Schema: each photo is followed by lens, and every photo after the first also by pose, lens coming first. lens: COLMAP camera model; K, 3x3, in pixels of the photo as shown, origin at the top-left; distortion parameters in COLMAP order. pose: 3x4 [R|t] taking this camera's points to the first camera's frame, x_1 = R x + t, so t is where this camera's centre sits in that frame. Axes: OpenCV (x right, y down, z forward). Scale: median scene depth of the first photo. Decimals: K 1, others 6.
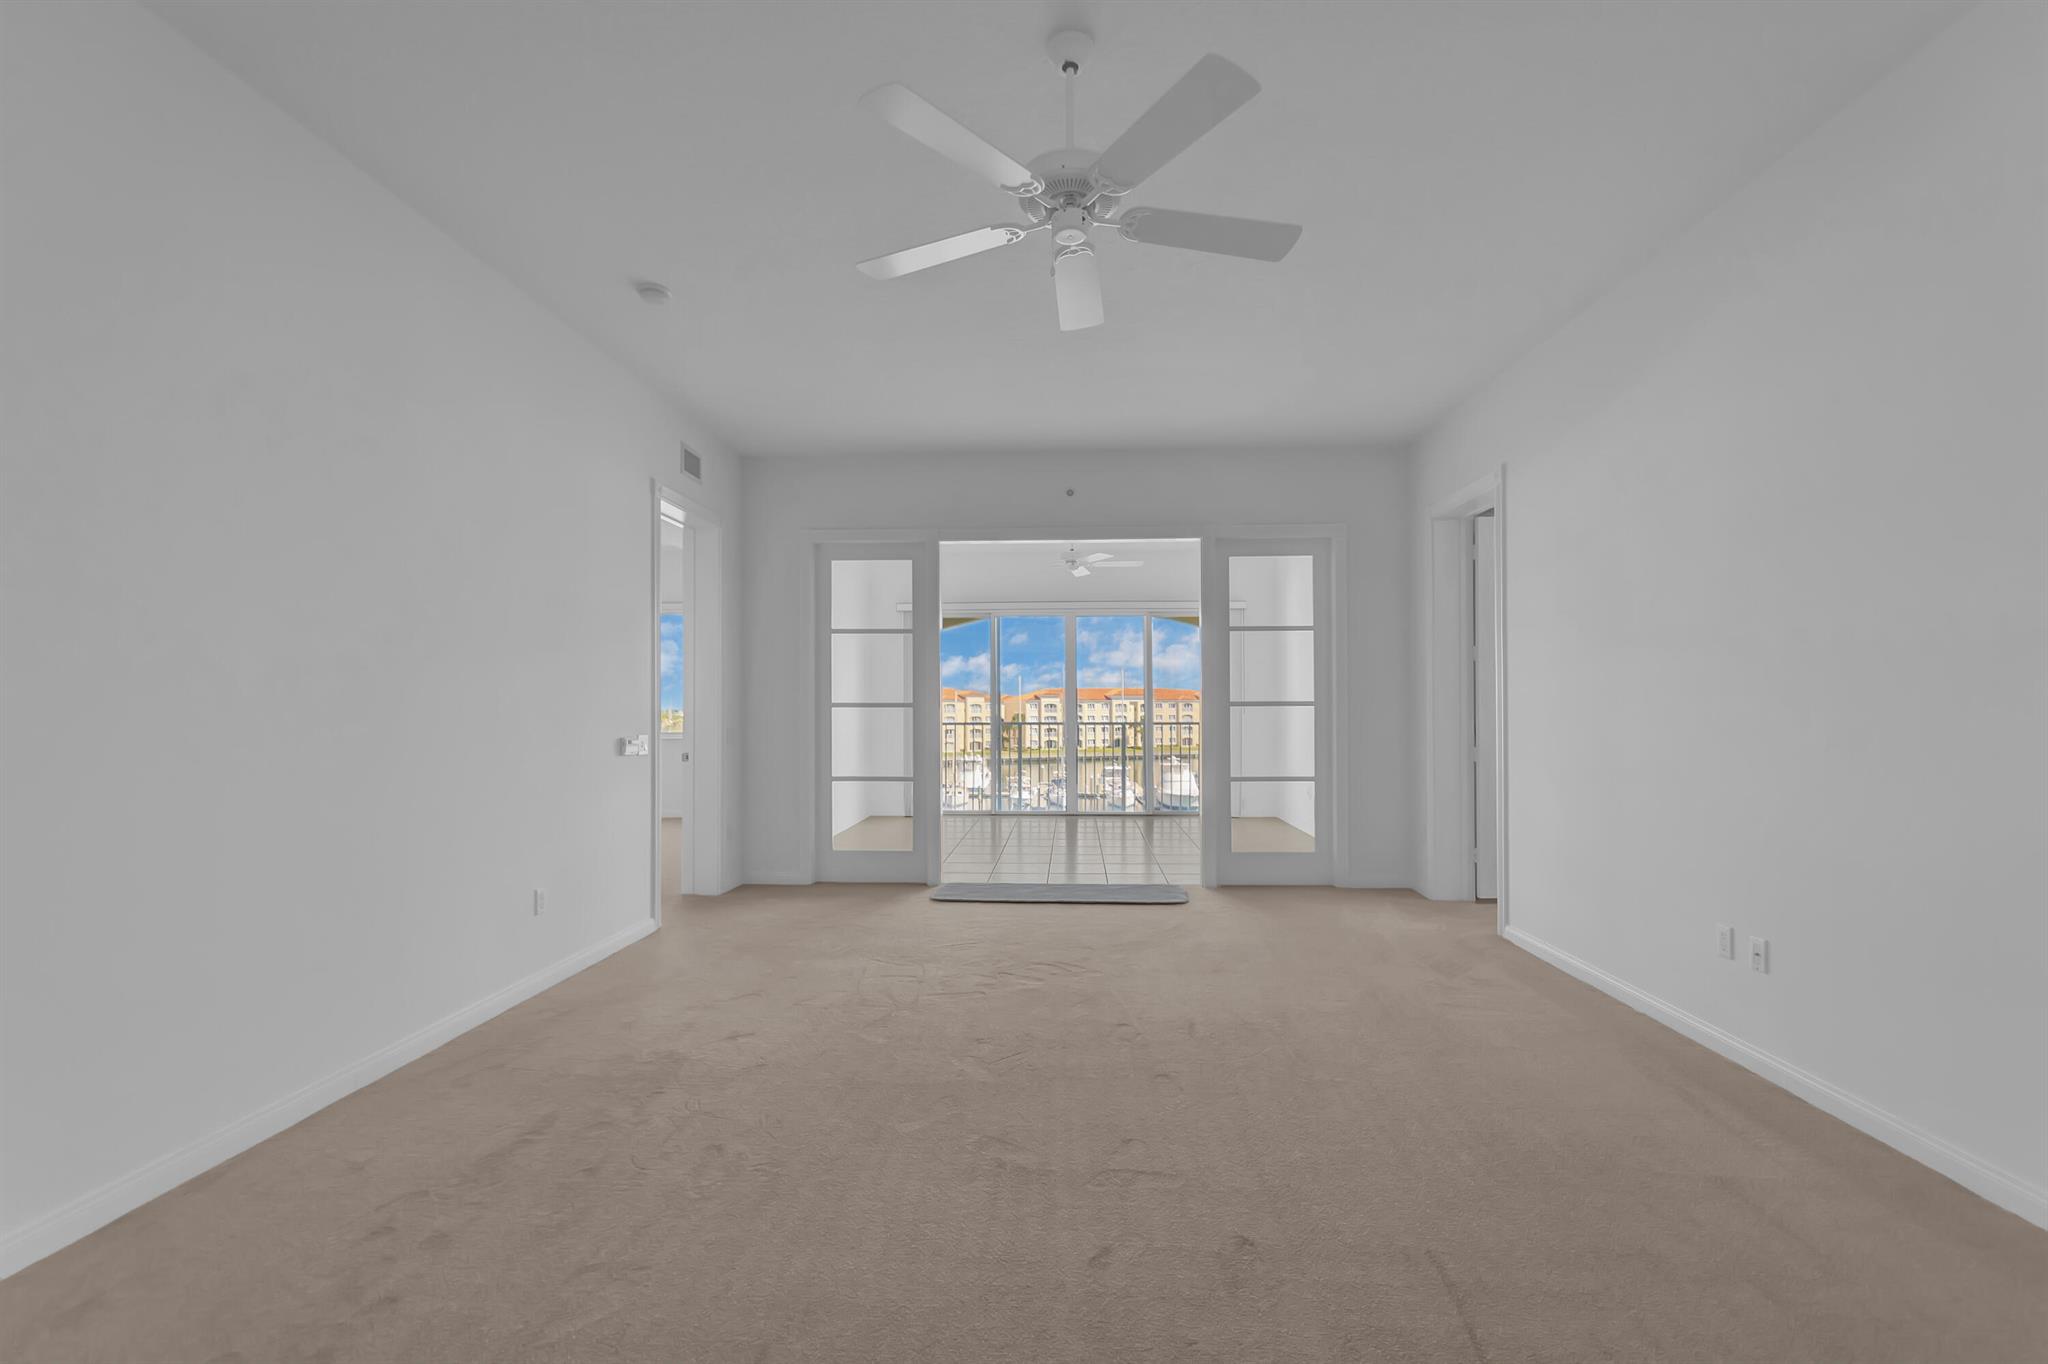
lens RADIAL K [[914.0, 0, 1031.4], [0, 914.0, 699.6], [0, 0, 1]] dist [0.016466, -0.012628]
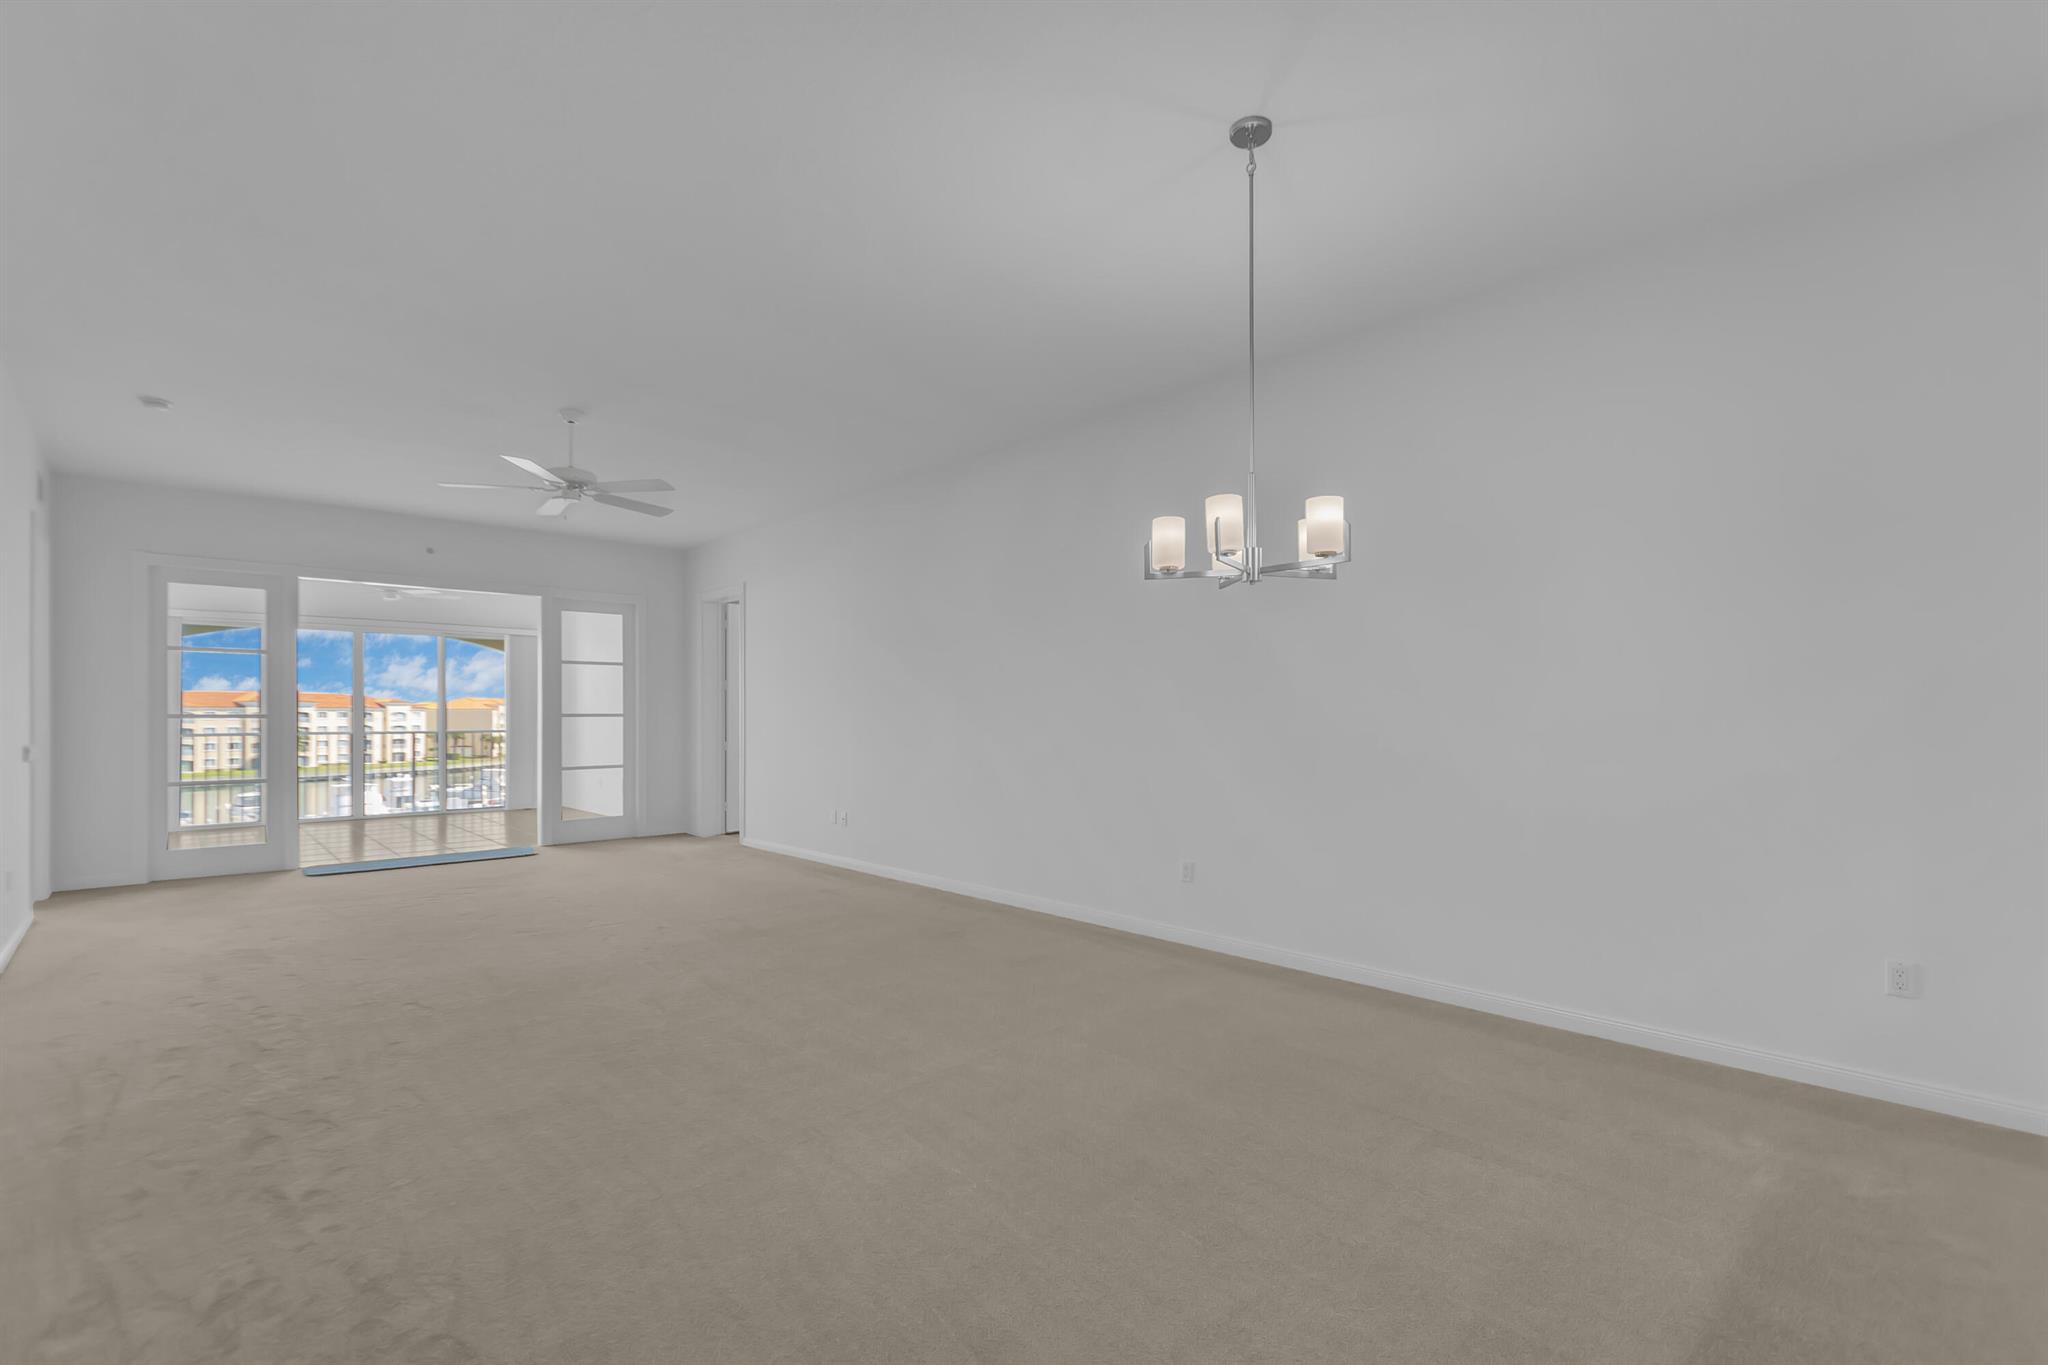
lens RADIAL K [[914.0, 0, 1035.4], [0, 914.0, 709.6], [0, 0, 1]] dist [0.016466, -0.012628]
pose [[0.692141, 0.005990, 0.721737, -0.294242], [-0.006423, 0.999977, -0.002140, -0.005935], [-0.721733, -0.003155, 0.692164, -0.498402]]
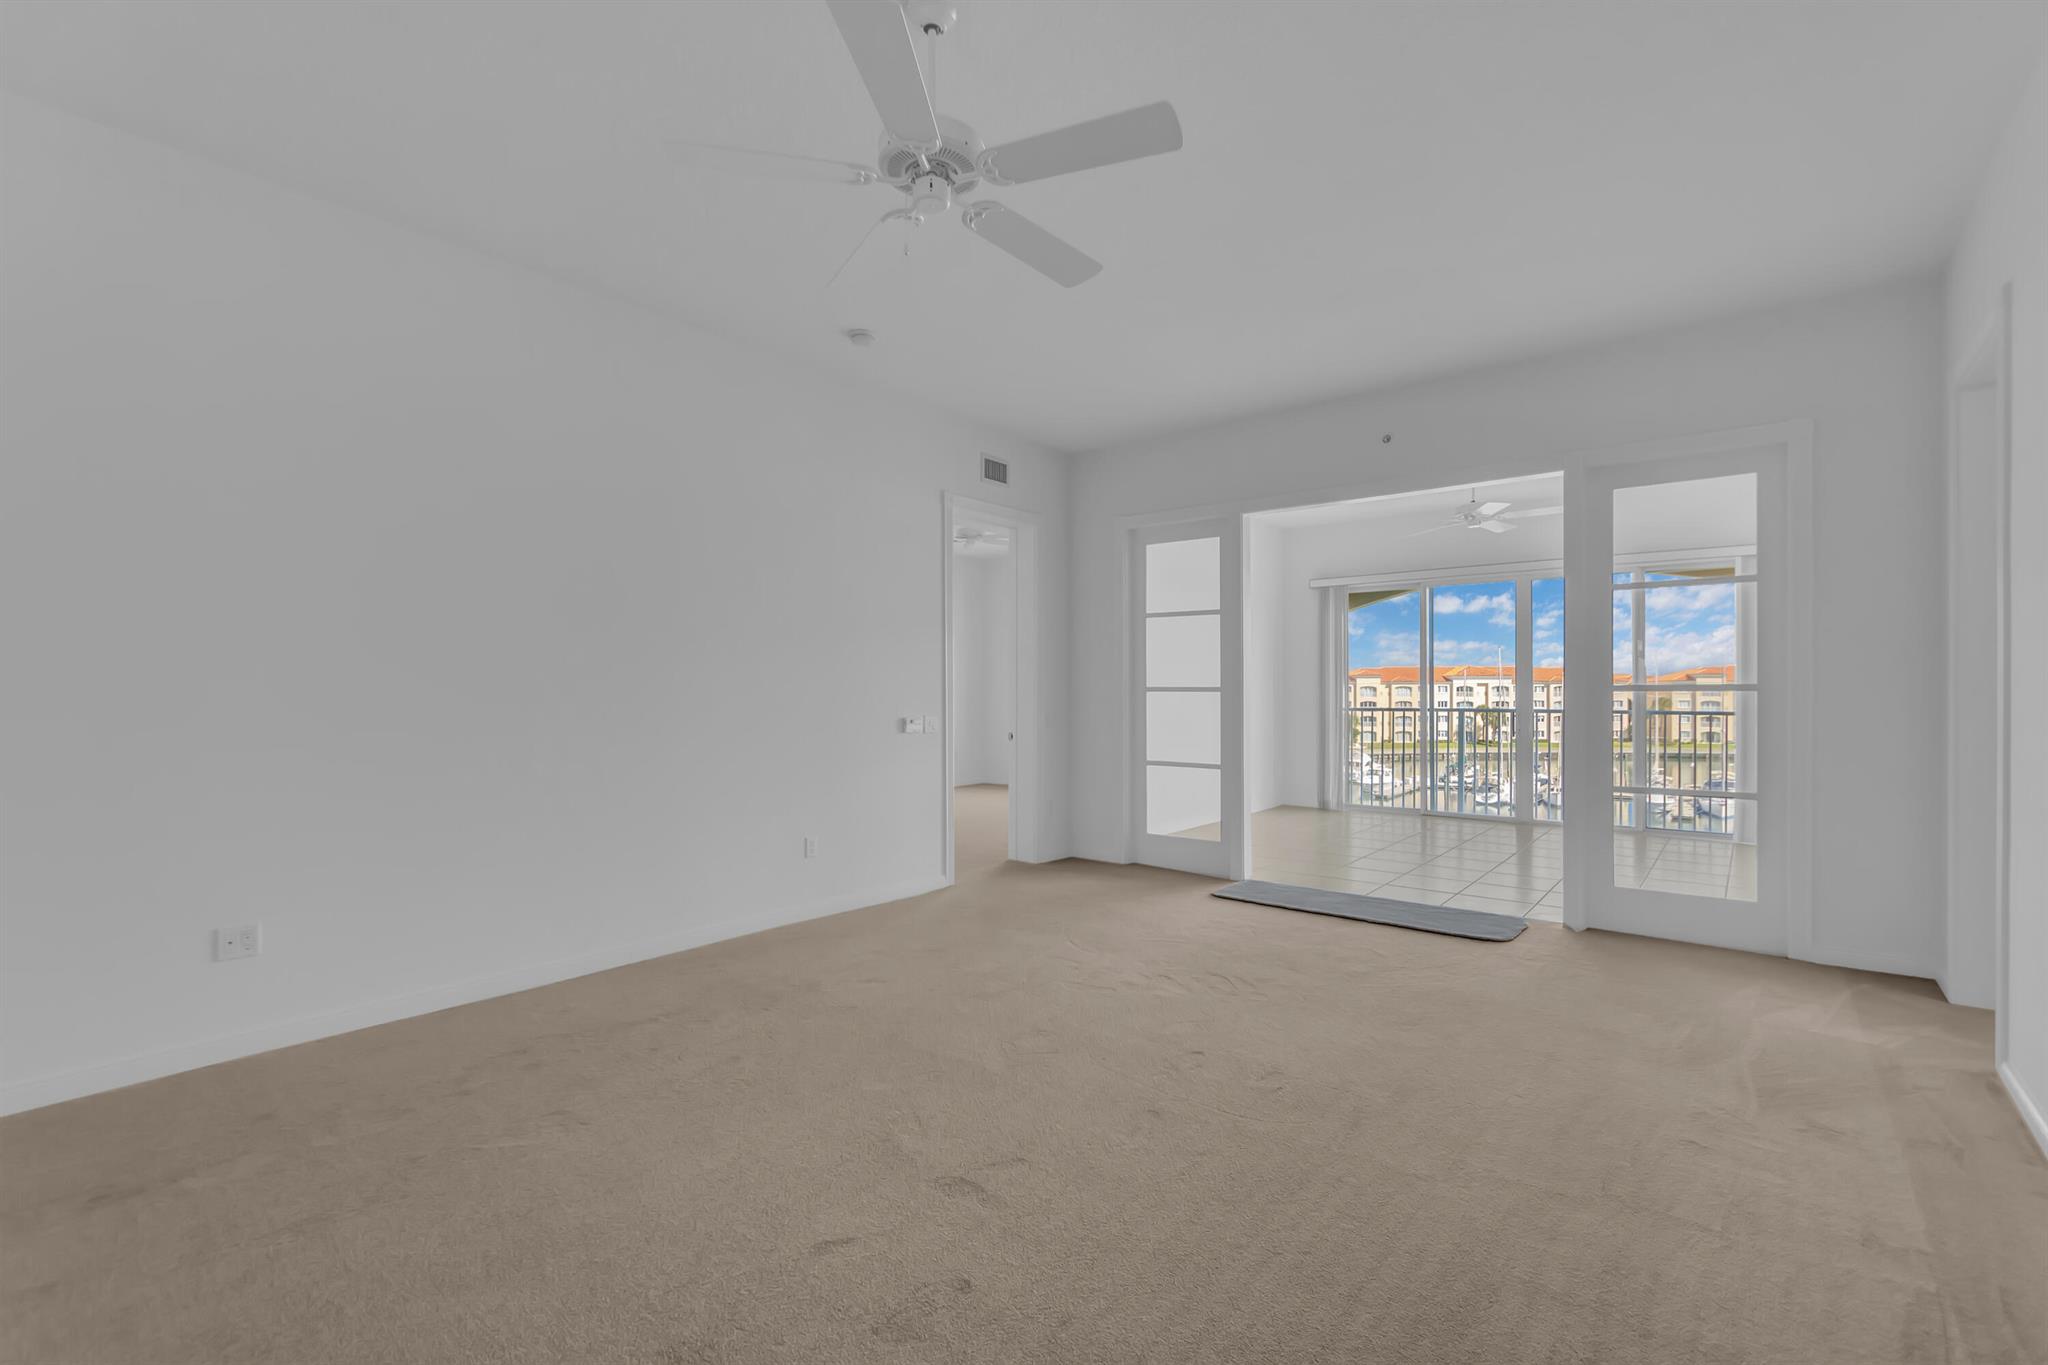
lens RADIAL K [[914.0, 0, 1010.5], [0, 914.0, 695.2], [0, 0, 1]] dist [0.016466, -0.012628]
pose [[0.801672, 0.004322, -0.597748, 0.265666], [0.004312, 0.999906, 0.013013, -0.001046], [0.597748, -0.013010, 0.801578, 0.103907]]
